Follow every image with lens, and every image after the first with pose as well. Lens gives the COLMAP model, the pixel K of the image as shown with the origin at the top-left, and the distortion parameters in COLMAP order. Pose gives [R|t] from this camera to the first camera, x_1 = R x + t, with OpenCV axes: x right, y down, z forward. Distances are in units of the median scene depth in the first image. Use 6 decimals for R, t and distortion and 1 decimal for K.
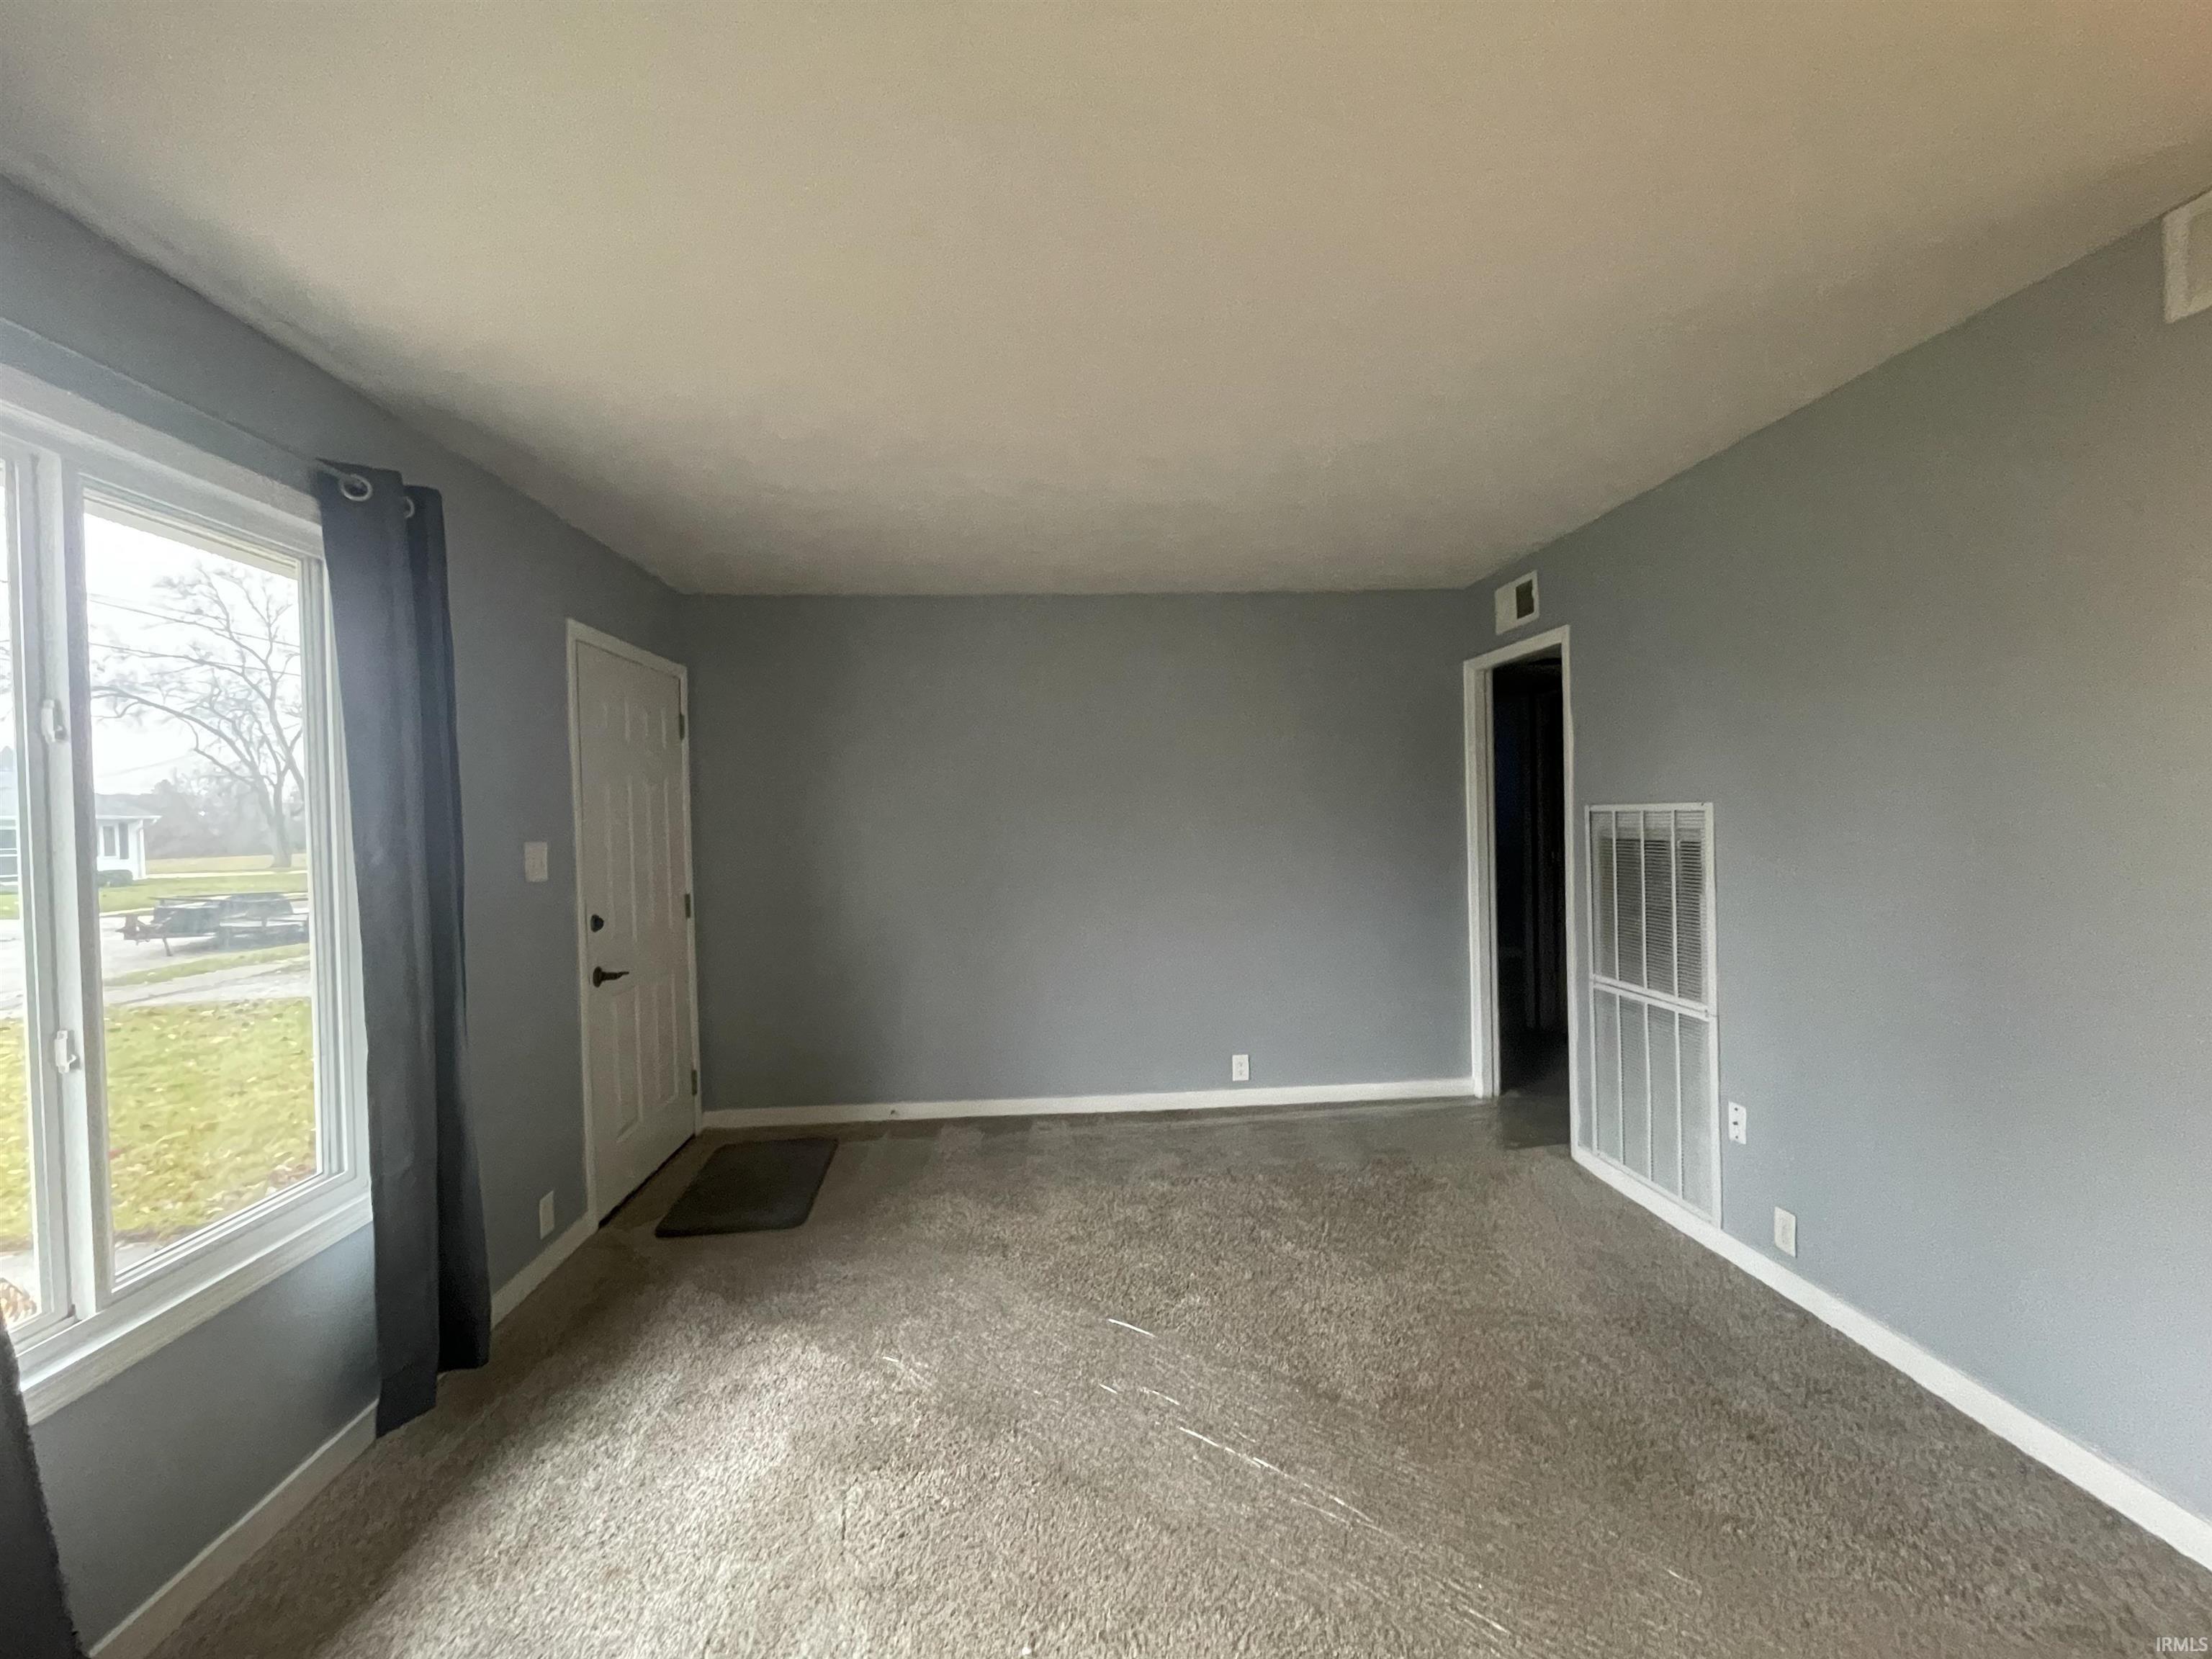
lens RADIAL K [[921.9, 0, 1100.4], [0, 921.9, 830.1], [0, 0, 1]] dist [-0.006468, -0.000192]
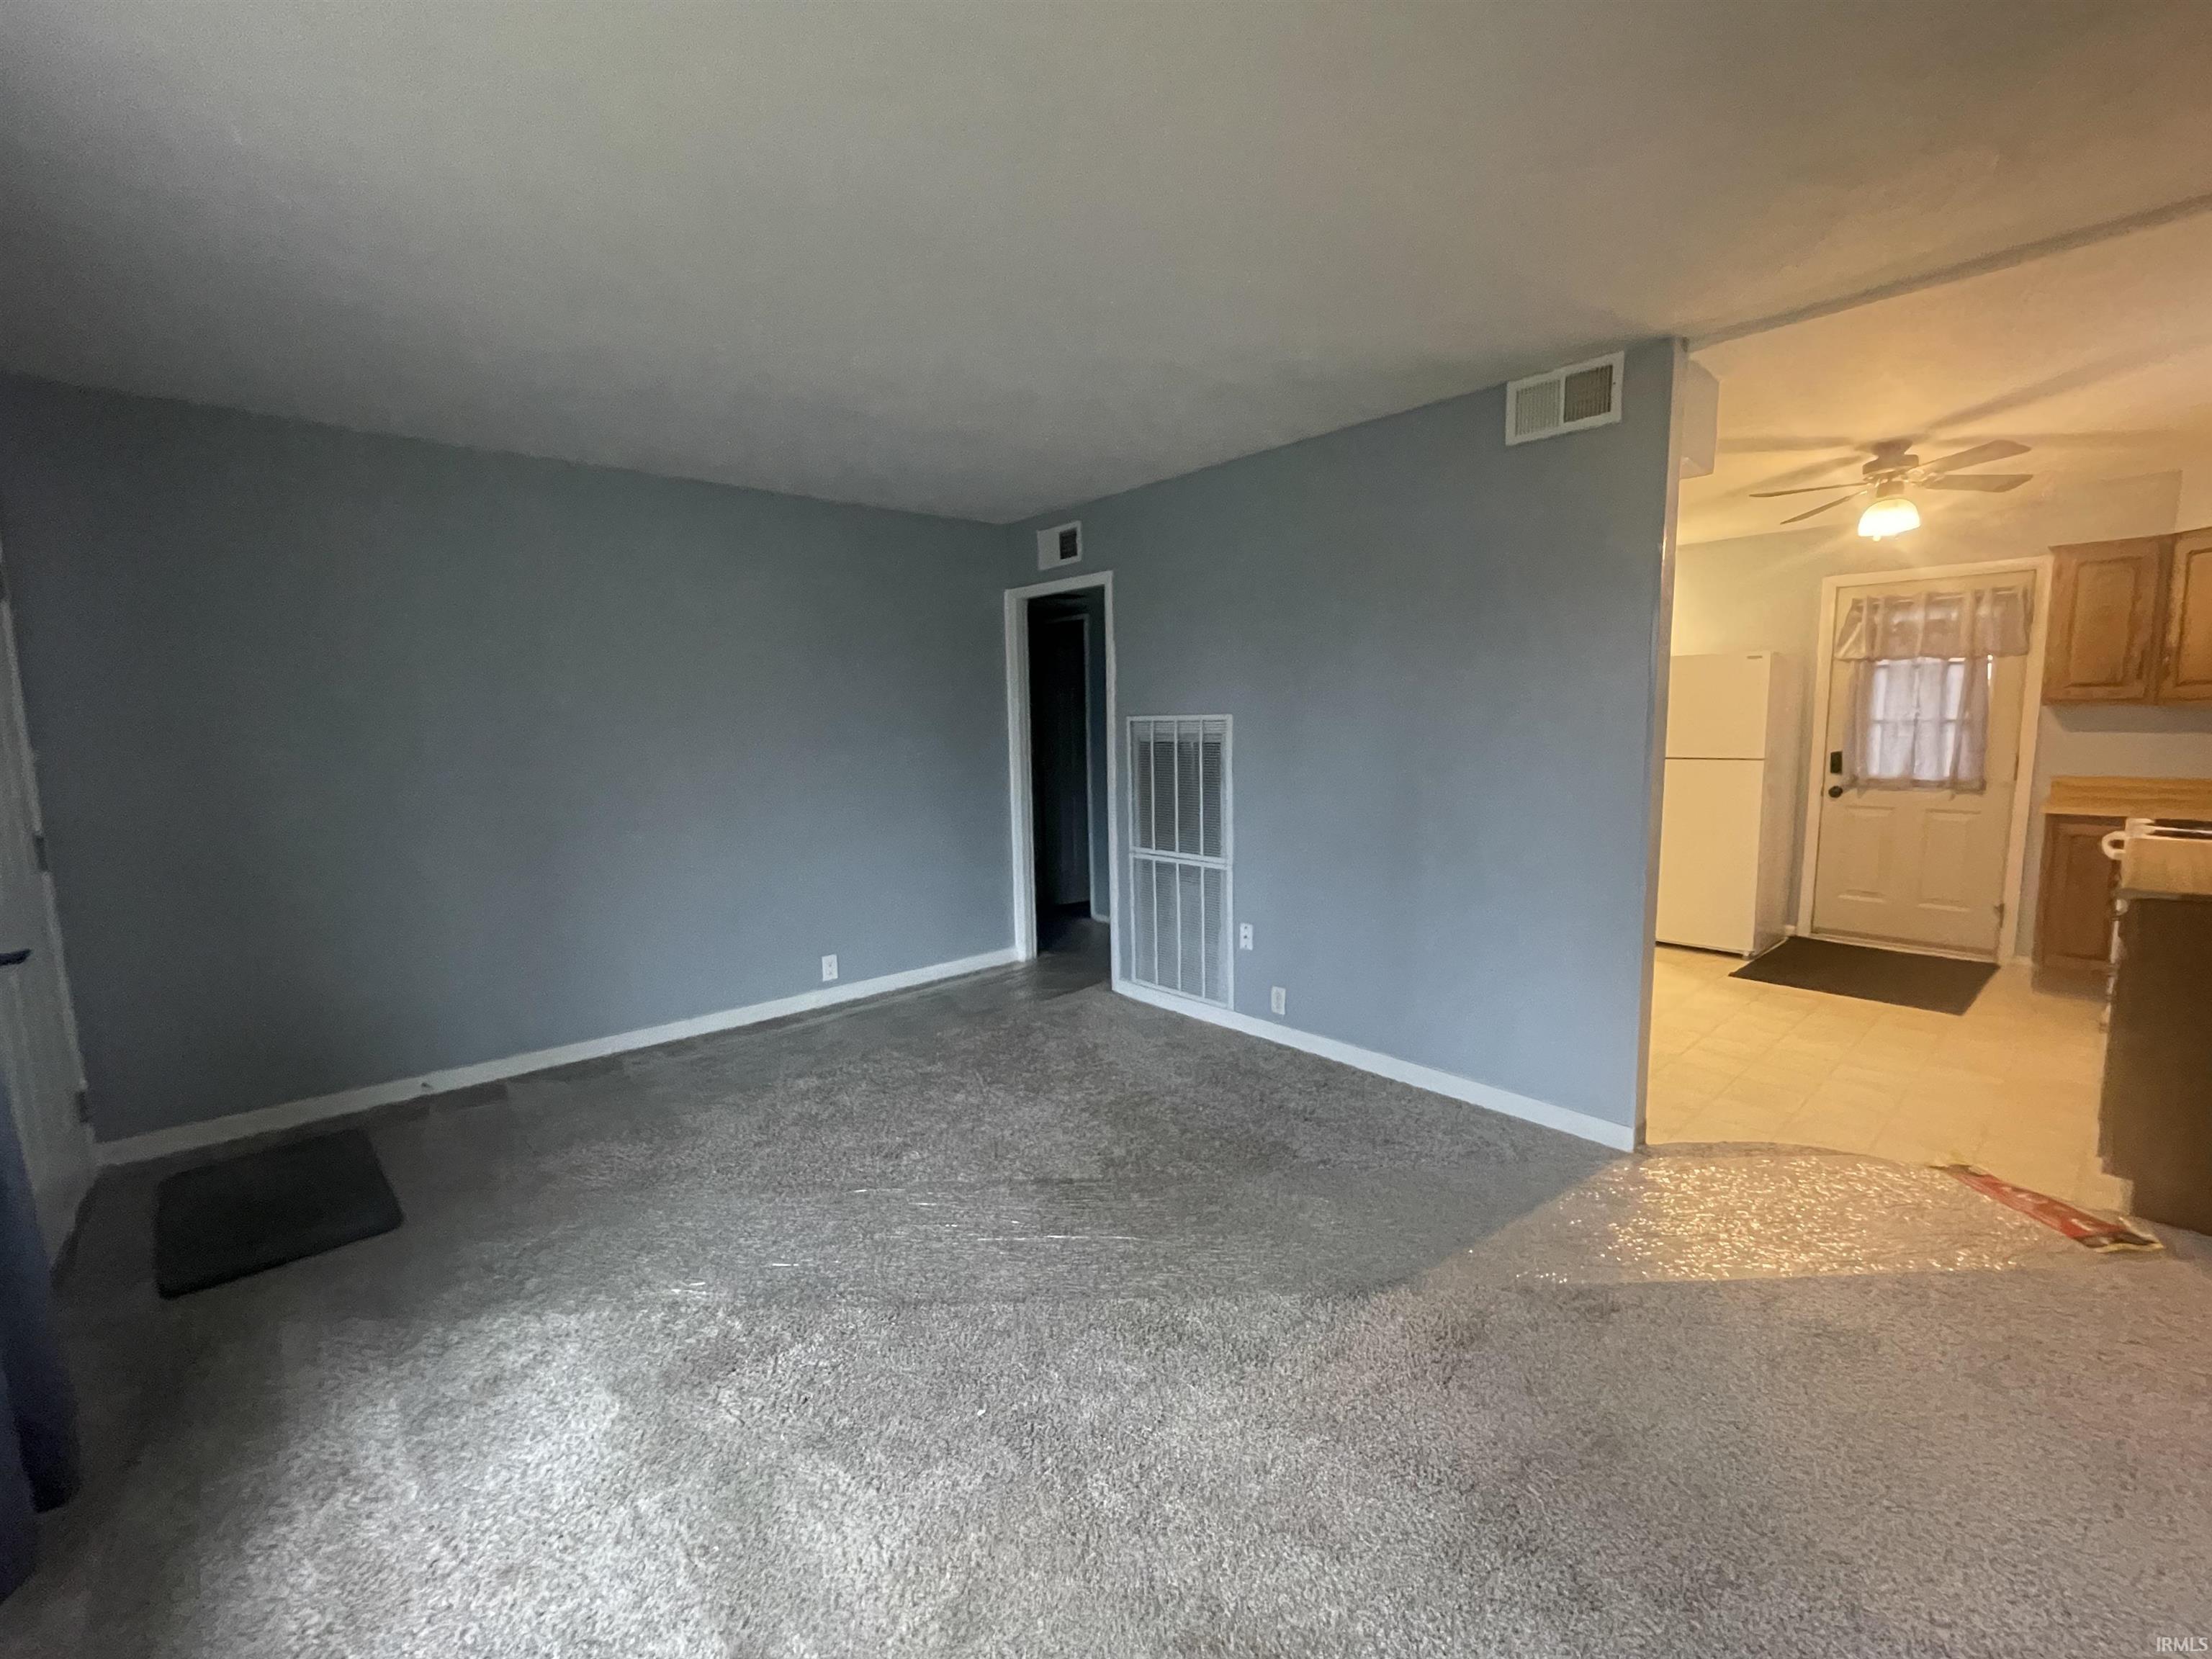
lens RADIAL K [[923.5, 0, 1106.0], [0, 923.5, 829.5], [0, 0, 1]] dist [0.001529, -0.004135]
pose [[0.788869, -0.062865, 0.611337, -0.308328], [0.007836, 0.995702, 0.092278, 0.011529], [-0.614511, -0.068005, 0.785972, 0.000050]]
